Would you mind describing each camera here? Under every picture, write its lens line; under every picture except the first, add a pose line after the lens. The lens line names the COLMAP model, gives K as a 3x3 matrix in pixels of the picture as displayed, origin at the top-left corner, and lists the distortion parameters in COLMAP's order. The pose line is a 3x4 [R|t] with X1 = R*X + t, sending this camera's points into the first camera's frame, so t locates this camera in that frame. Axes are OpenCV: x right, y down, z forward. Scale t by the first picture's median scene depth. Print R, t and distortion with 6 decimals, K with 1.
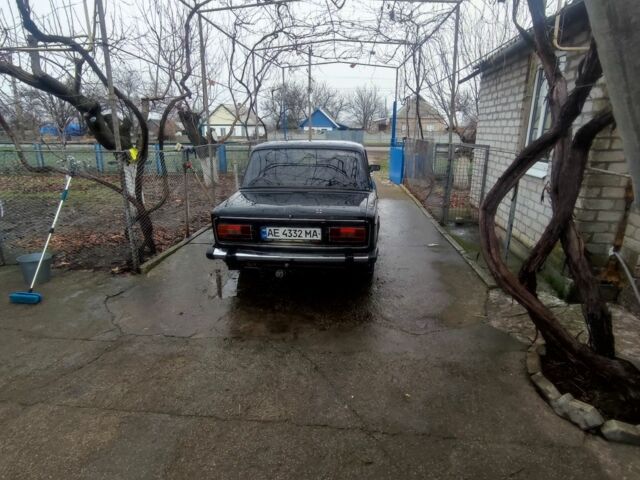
lens RADIAL K [[384.3, 0, 320.0], [0, 384.3, 240.0], [0, 0, 1]] dist [-0.057341, 0.068531]
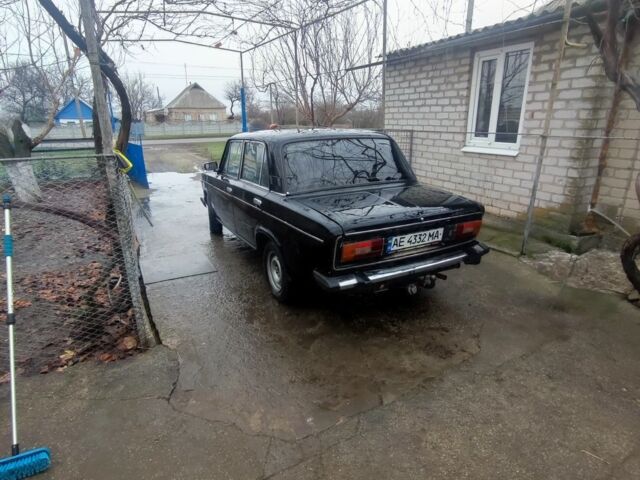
lens RADIAL K [[384.3, 0, 320.0], [0, 384.3, 240.0], [0, 0, 1]] dist [-0.057341, 0.068531]
pose [[0.837065, -0.179023, 0.516985, -0.683894], [0.166600, 0.983478, 0.070815, -0.109843], [-0.521121, 0.026853, 0.853060, 0.391127]]
